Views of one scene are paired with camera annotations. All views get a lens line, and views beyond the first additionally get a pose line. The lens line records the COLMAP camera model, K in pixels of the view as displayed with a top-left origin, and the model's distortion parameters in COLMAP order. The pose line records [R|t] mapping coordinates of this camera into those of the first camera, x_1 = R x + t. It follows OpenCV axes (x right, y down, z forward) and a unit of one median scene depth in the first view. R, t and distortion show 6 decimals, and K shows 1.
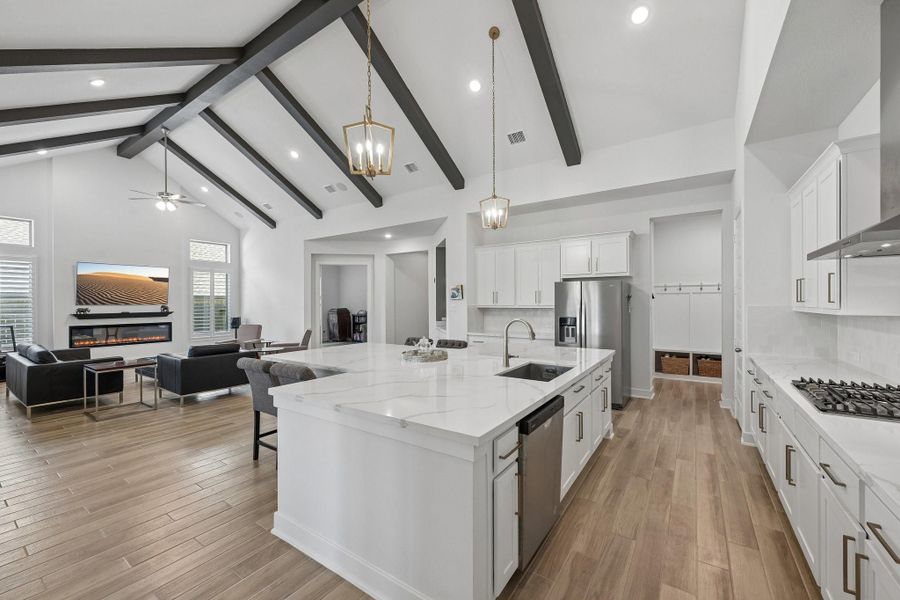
lens RADIAL K [[356.7, 0, 452.3], [0, 356.7, 303.2], [0, 0, 1]] dist [-0.001828, 0.001090]
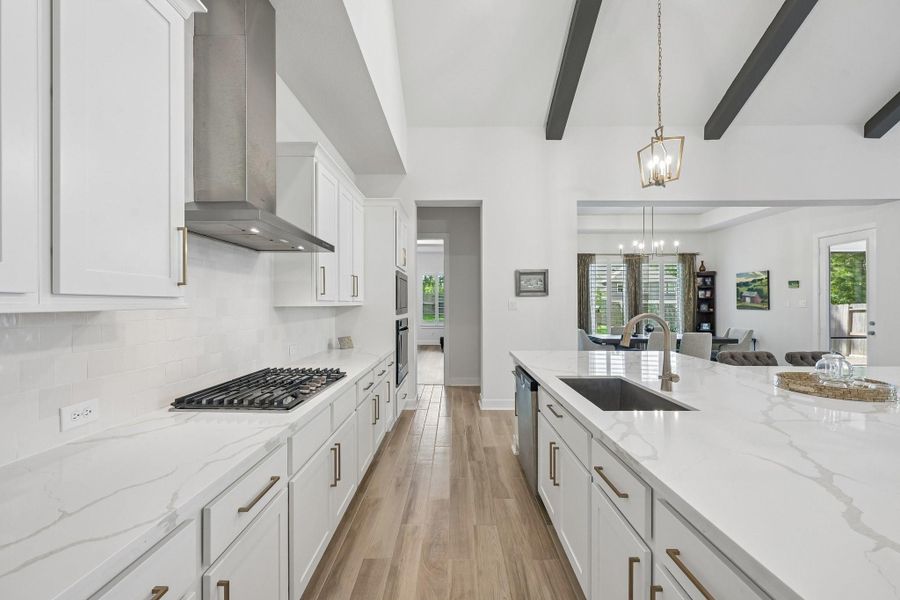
lens RADIAL K [[356.7, 0, 446.8], [0, 356.7, 300.7], [0, 0, 1]] dist [-0.001828, 0.001090]
pose [[-0.838101, 0.001969, -0.545511, 0.410985], [0.003720, 0.999991, -0.002106, 0.009402], [0.545502, -0.003794, -0.838101, 0.657394]]
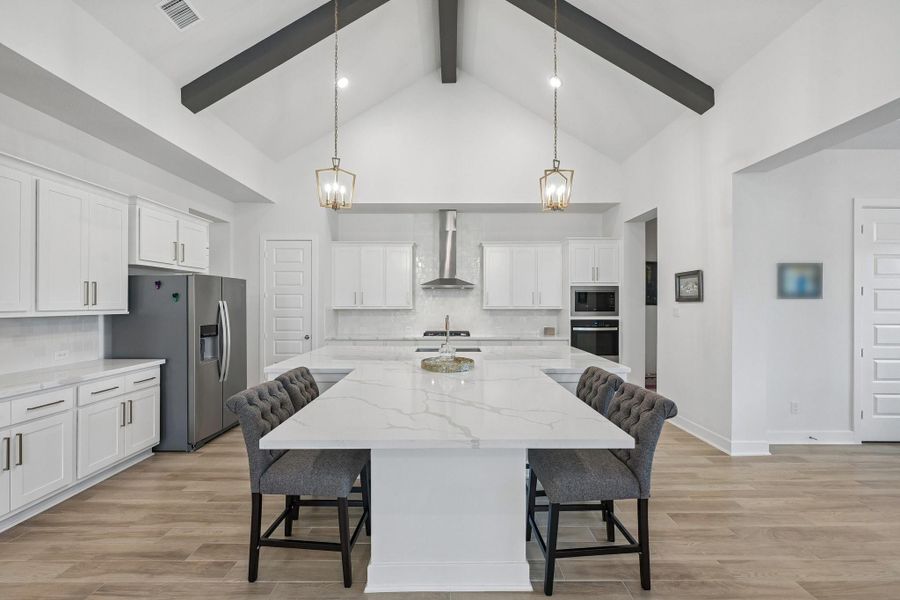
lens RADIAL K [[356.7, 0, 449.3], [0, 356.7, 302.9], [0, 0, 1]] dist [-0.001828, 0.001090]
pose [[-0.560695, 0.005086, 0.828007, -0.465716], [0.004932, 0.999984, -0.002803, -0.000102], [-0.828008, 0.002512, -0.560711, 0.860934]]
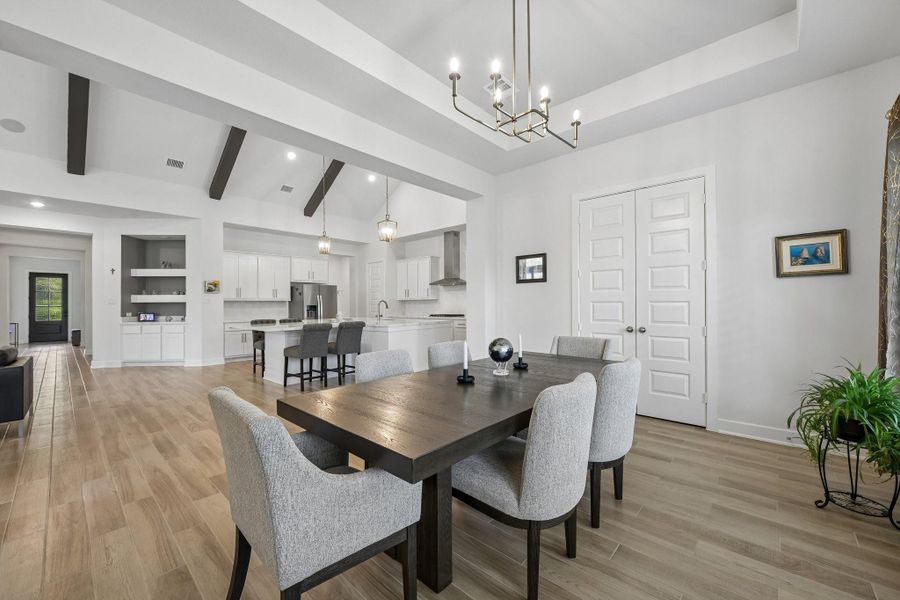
lens RADIAL K [[356.7, 0, 448.1], [0, 356.7, 302.7], [0, 0, 1]] dist [-0.001828, 0.001090]
pose [[0.151192, 0.007629, 0.988475, -1.094420], [0.011241, 0.999892, -0.009437, 0.043094], [-0.988441, 0.012538, 0.151090, 0.079025]]
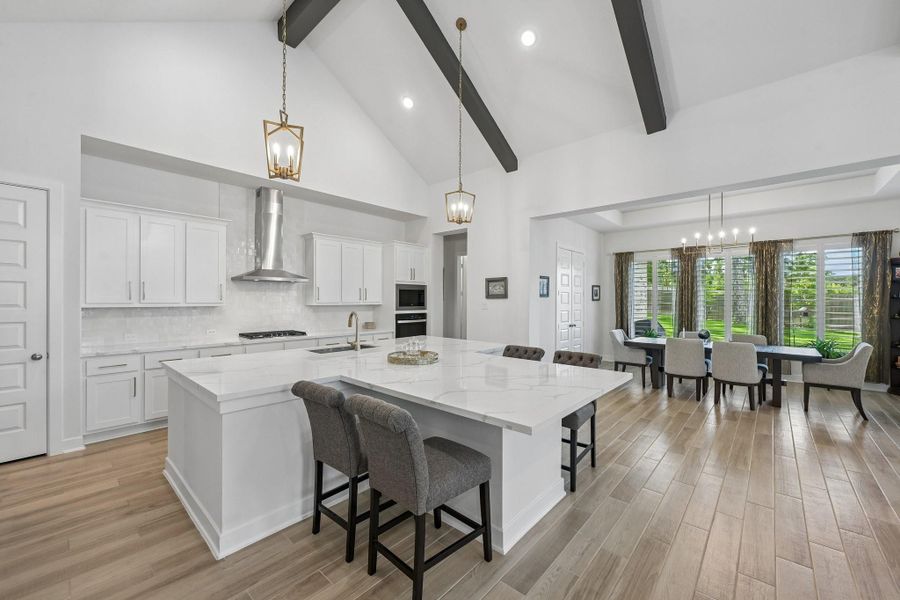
lens RADIAL K [[356.7, 0, 448.6], [0, 356.7, 298.3], [0, 0, 1]] dist [-0.001828, 0.001090]
pose [[-0.990239, 0.002966, 0.139349, -0.169125], [0.002664, 0.999994, -0.002359, -0.000277], [-0.139355, -0.001965, -0.990241, 1.090511]]
